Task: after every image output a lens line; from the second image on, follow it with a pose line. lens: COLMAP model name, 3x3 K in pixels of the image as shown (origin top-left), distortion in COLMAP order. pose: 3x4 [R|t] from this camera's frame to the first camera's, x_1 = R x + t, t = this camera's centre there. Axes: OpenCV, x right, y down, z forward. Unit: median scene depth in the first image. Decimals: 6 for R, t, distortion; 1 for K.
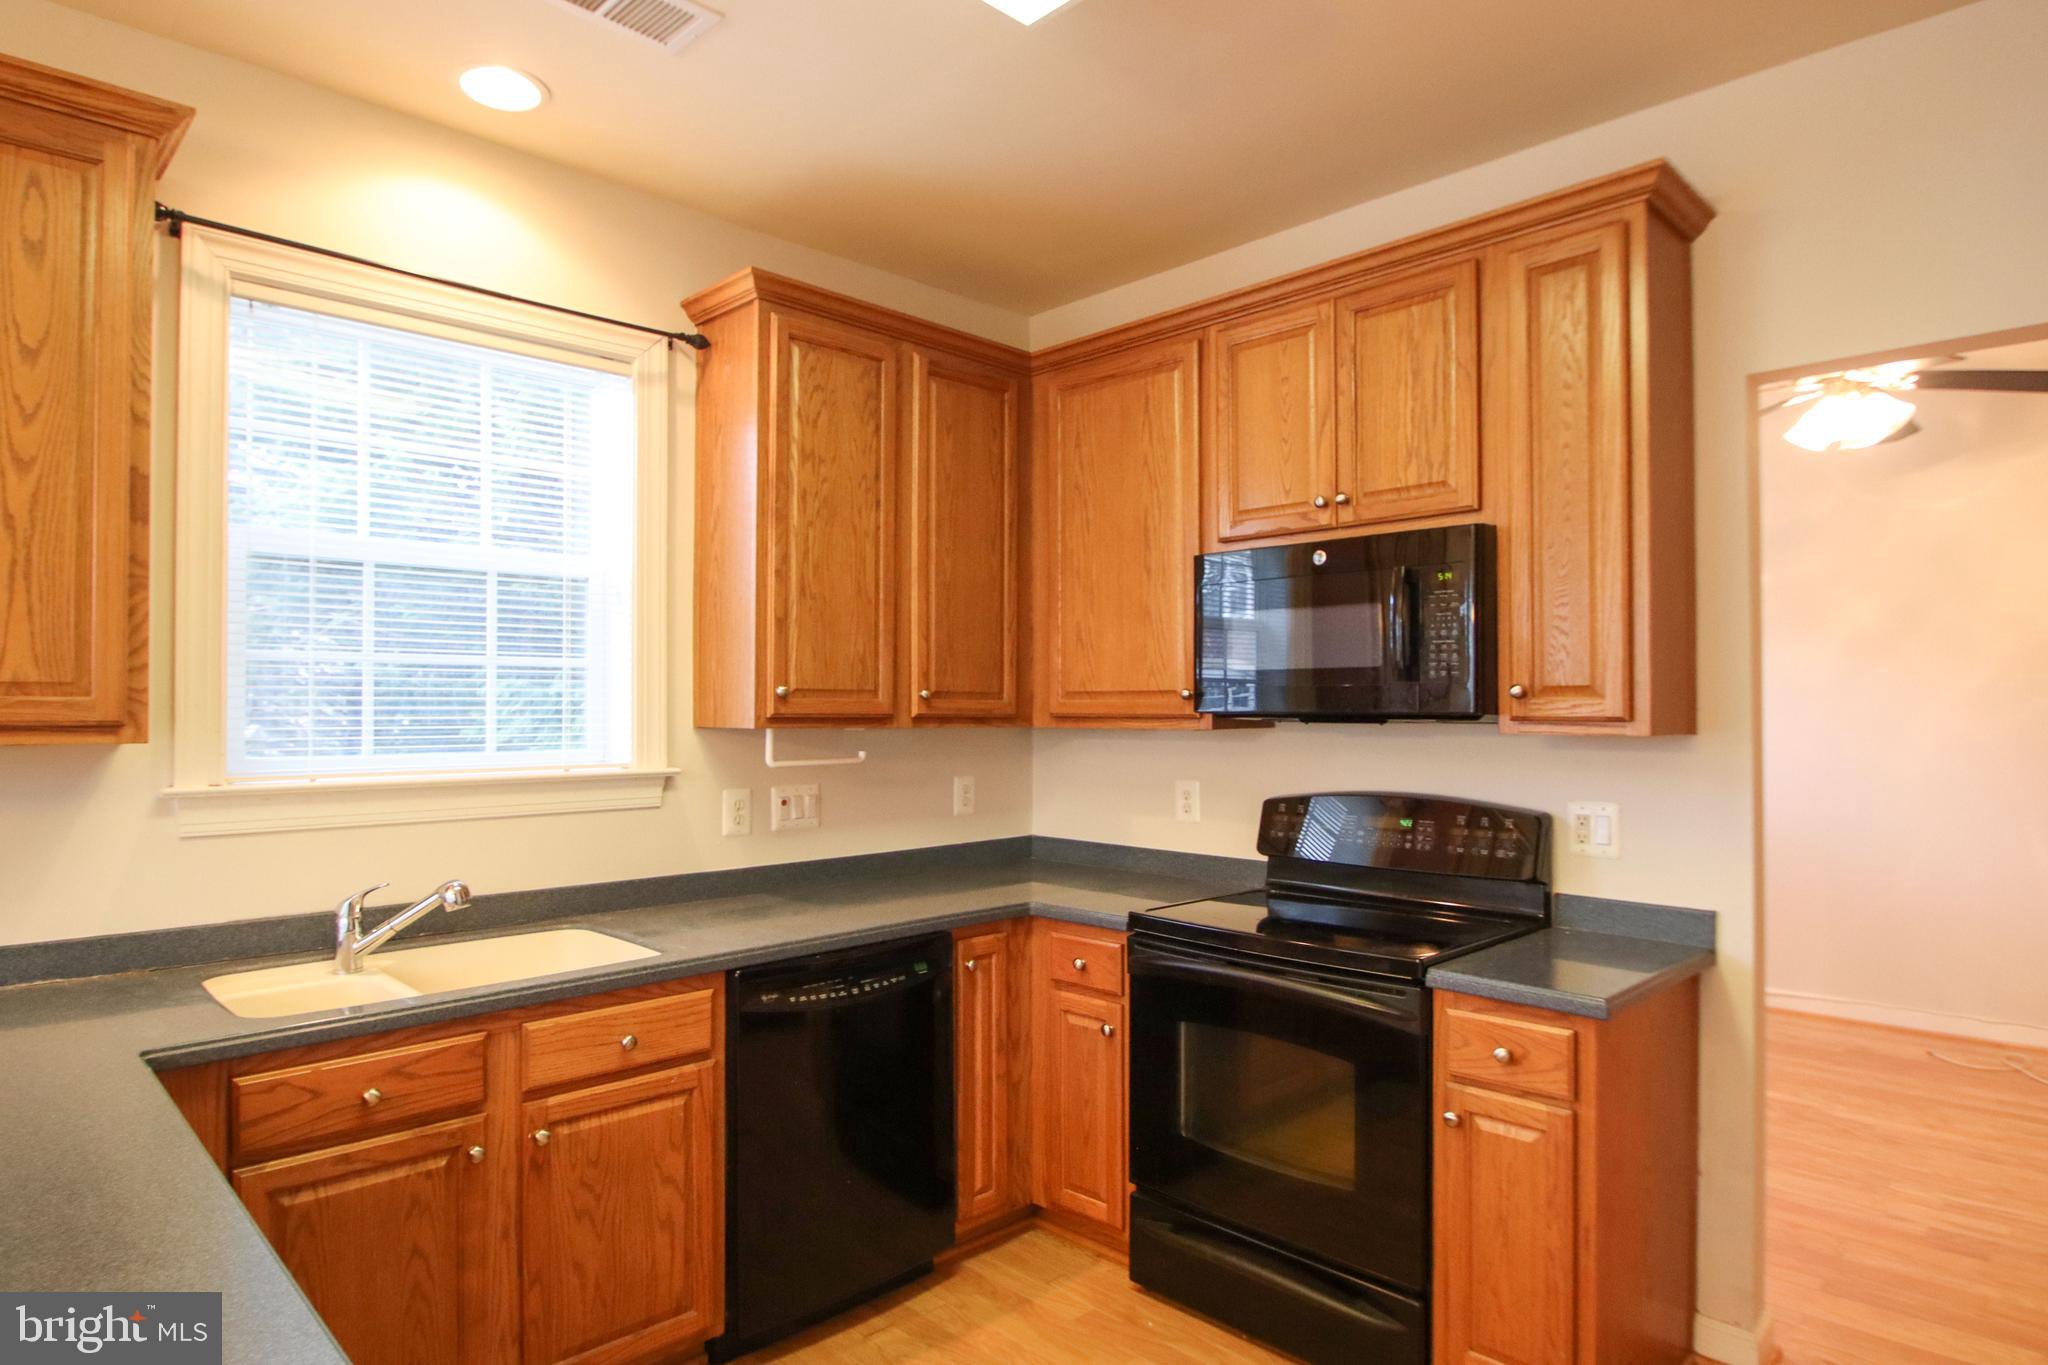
lens RADIAL K [[1185.3, 0, 1003.7], [0, 1185.3, 698.4], [0, 0, 1]] dist [-0.015823, -0.007428]
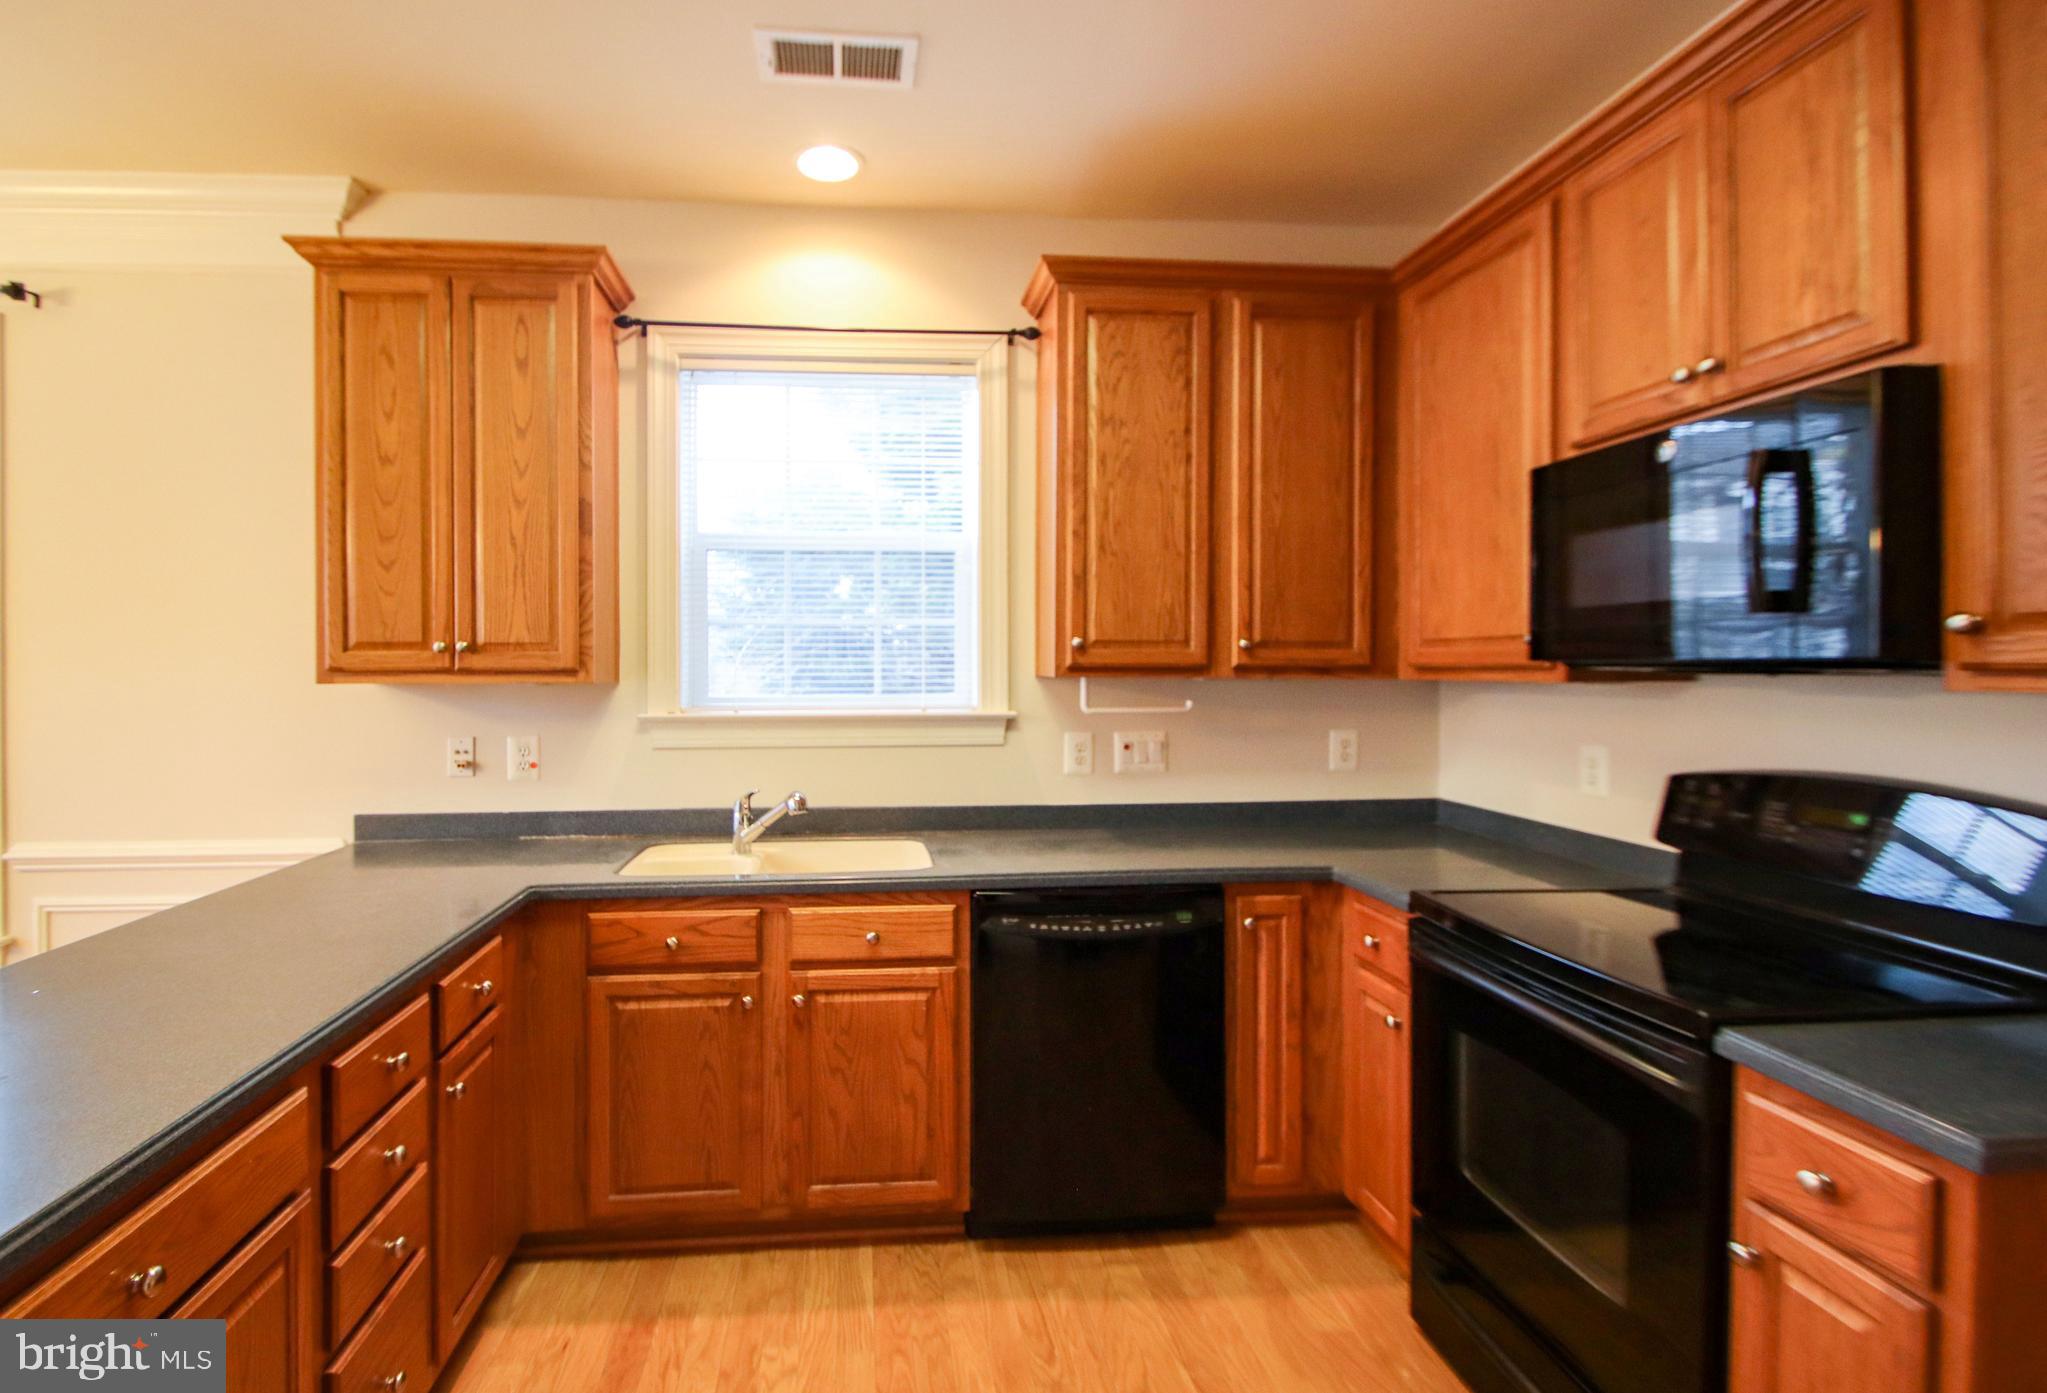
lens RADIAL K [[1018.9, 0, 913.6], [0, 1018.9, 674.3], [0, 0, 1]] dist [0.006889, -0.009506]
pose [[0.765125, 0.004116, -0.643869, 0.327578], [0.006790, 0.999872, 0.014461, 0.008876], [0.643846, -0.015437, 0.764999, 0.209929]]
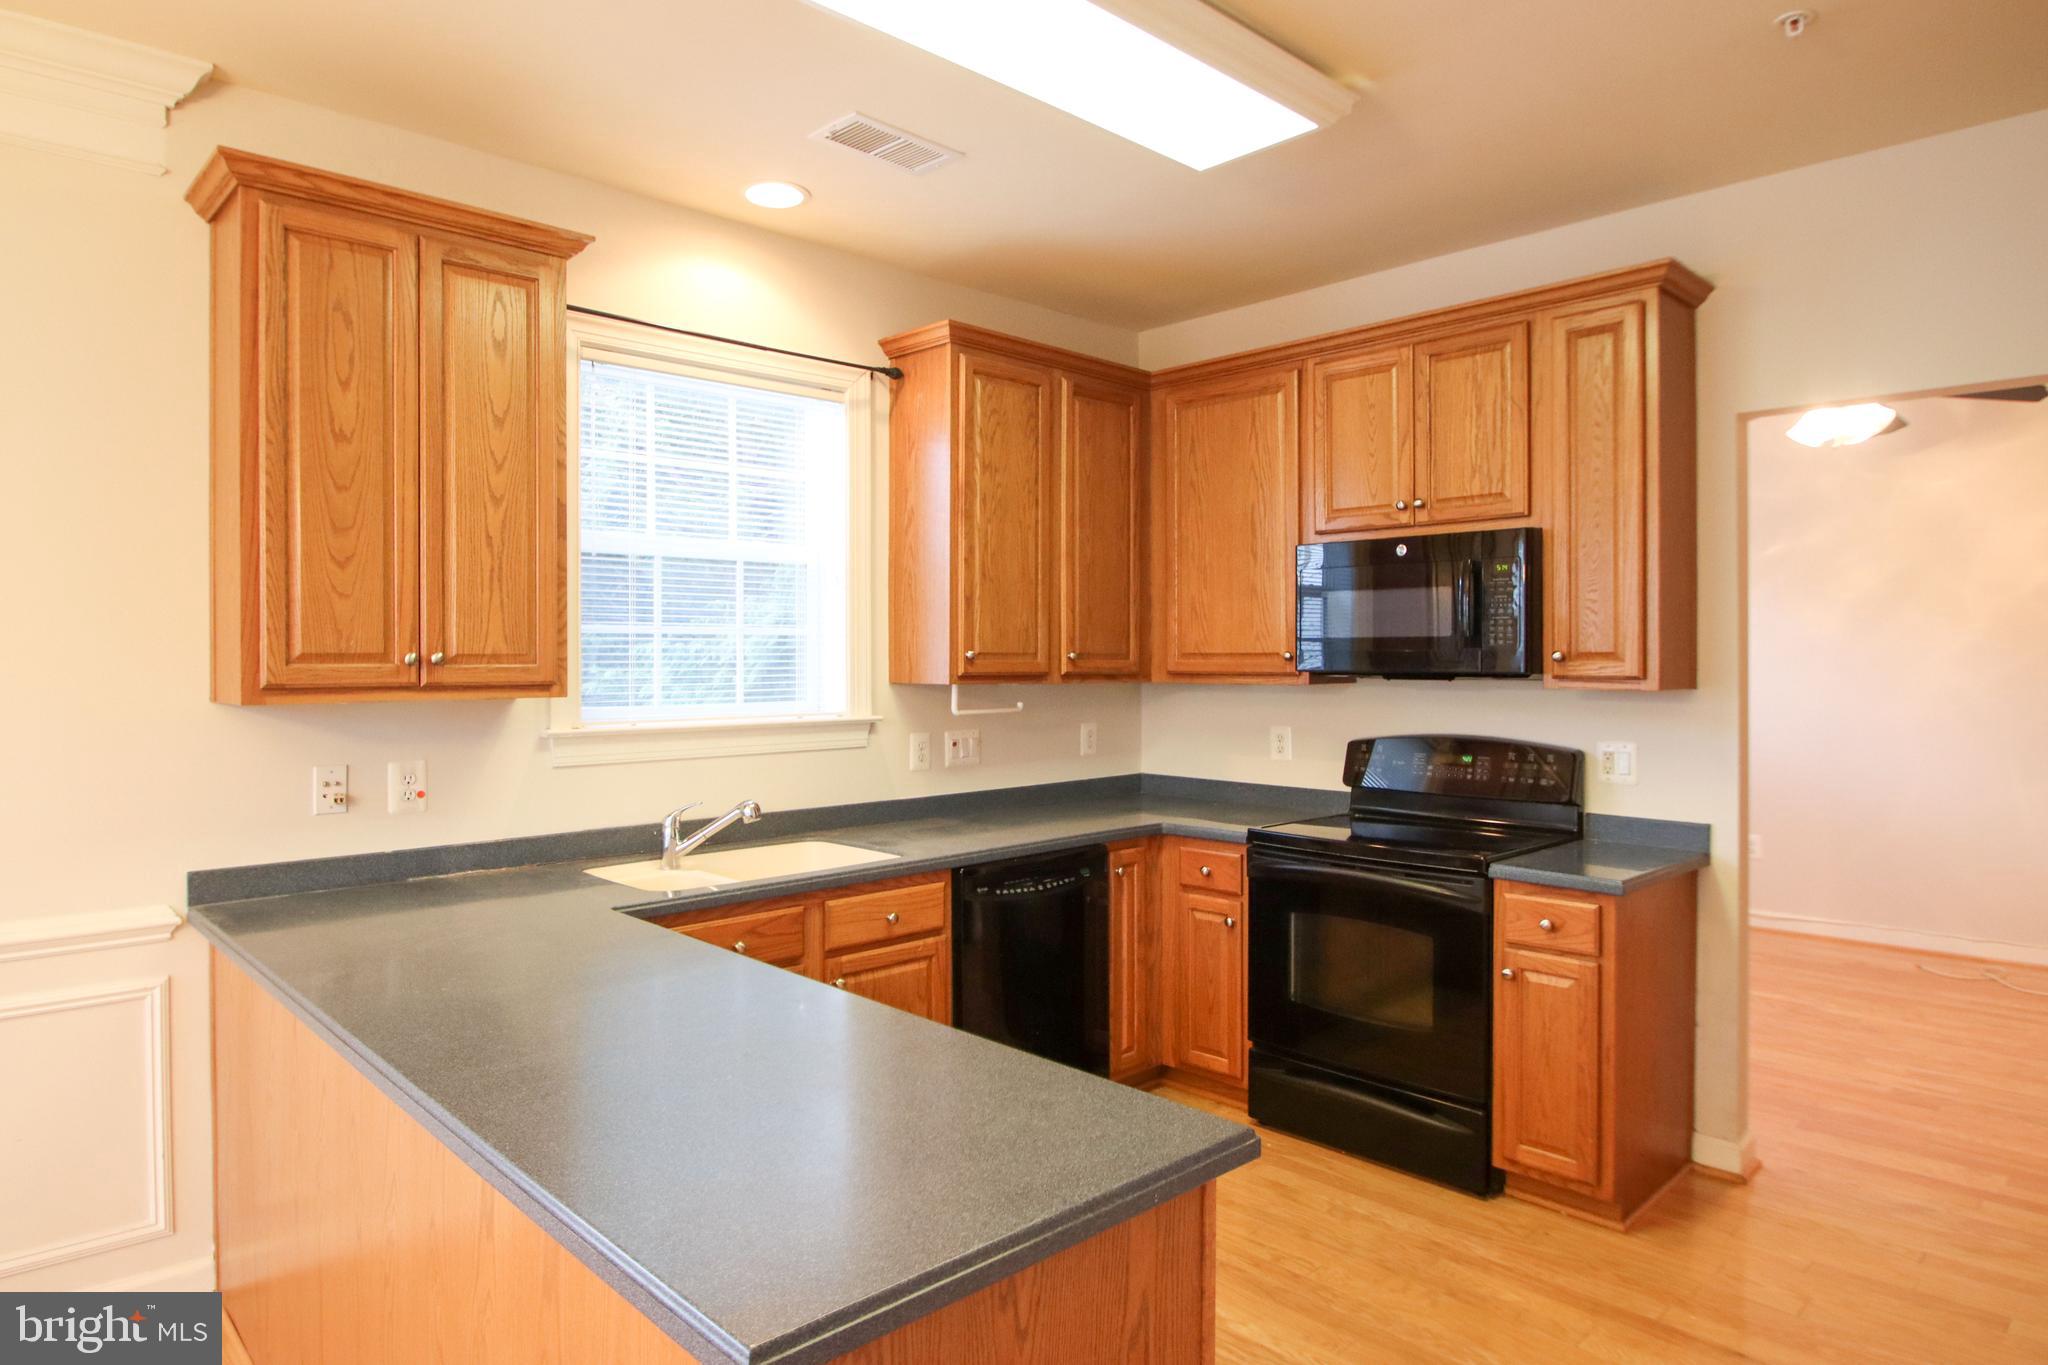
lens RADIAL K [[1239.0, 0, 976.8], [0, 1239.0, 665.2], [0, 0, 1]] dist [-0.026528, 0.002856]
pose [[0.999666, -0.001368, -0.025814, -0.160734], [0.001749, 0.999890, 0.014735, -0.015896], [0.025791, -0.014775, 0.999558, -0.352592]]
